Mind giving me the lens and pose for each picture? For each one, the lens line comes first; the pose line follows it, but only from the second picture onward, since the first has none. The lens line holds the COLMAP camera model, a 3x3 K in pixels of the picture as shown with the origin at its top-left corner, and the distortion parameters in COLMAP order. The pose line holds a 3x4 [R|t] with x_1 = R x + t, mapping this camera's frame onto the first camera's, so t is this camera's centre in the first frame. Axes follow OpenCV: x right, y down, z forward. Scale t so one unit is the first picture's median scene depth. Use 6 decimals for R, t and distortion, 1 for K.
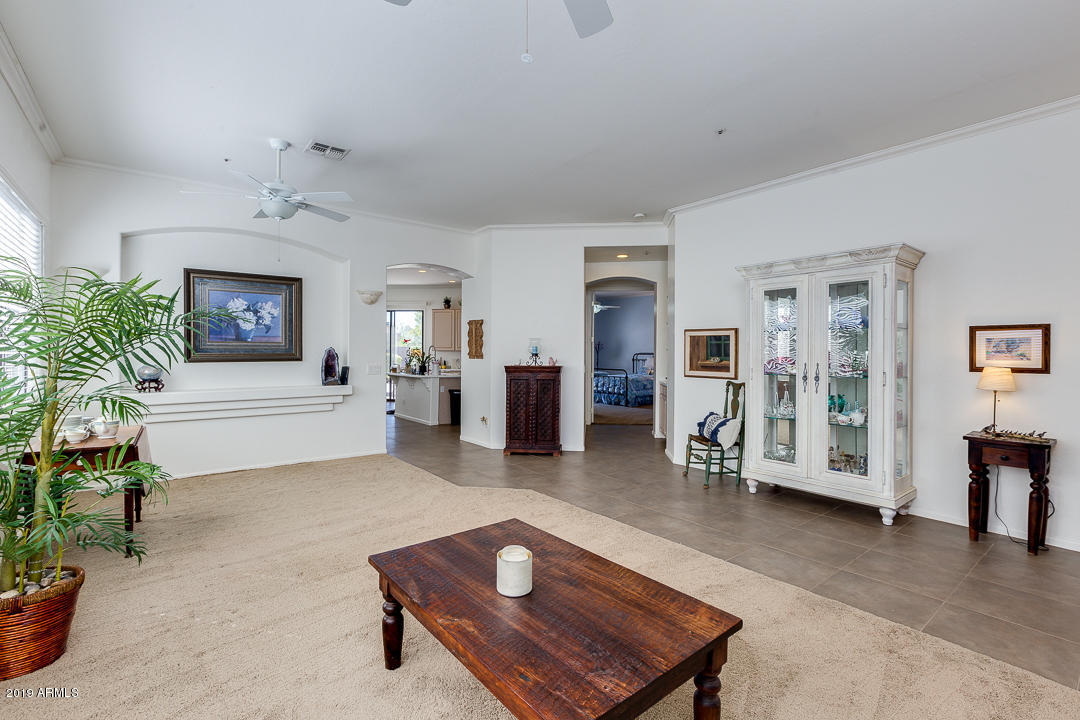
lens RADIAL K [[477.9, 0, 536.9], [0, 477.9, 356.7], [0, 0, 1]] dist [0.000211, 0.000307]
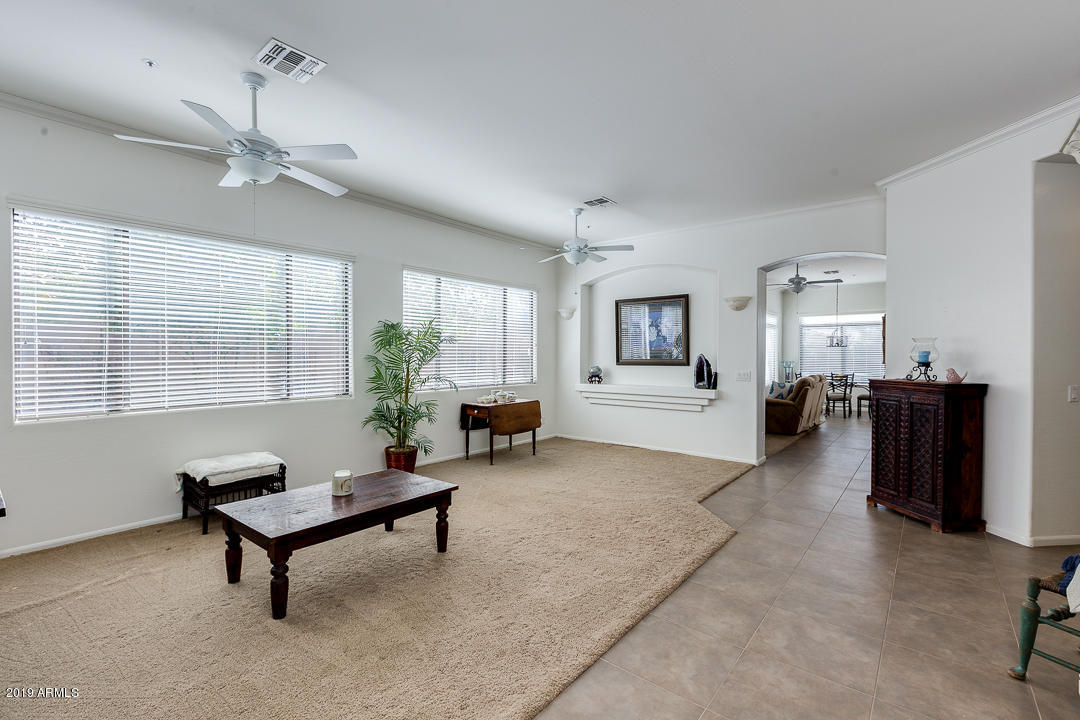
lens RADIAL K [[477.9, 0, 536.9], [0, 477.9, 356.7], [0, 0, 1]] dist [0.000211, 0.000307]
pose [[0.228228, 0.002284, -0.973605, 0.551809], [-0.009024, 0.999959, 0.000230, -0.010090], [0.973566, 0.008733, 0.228239, 0.384662]]
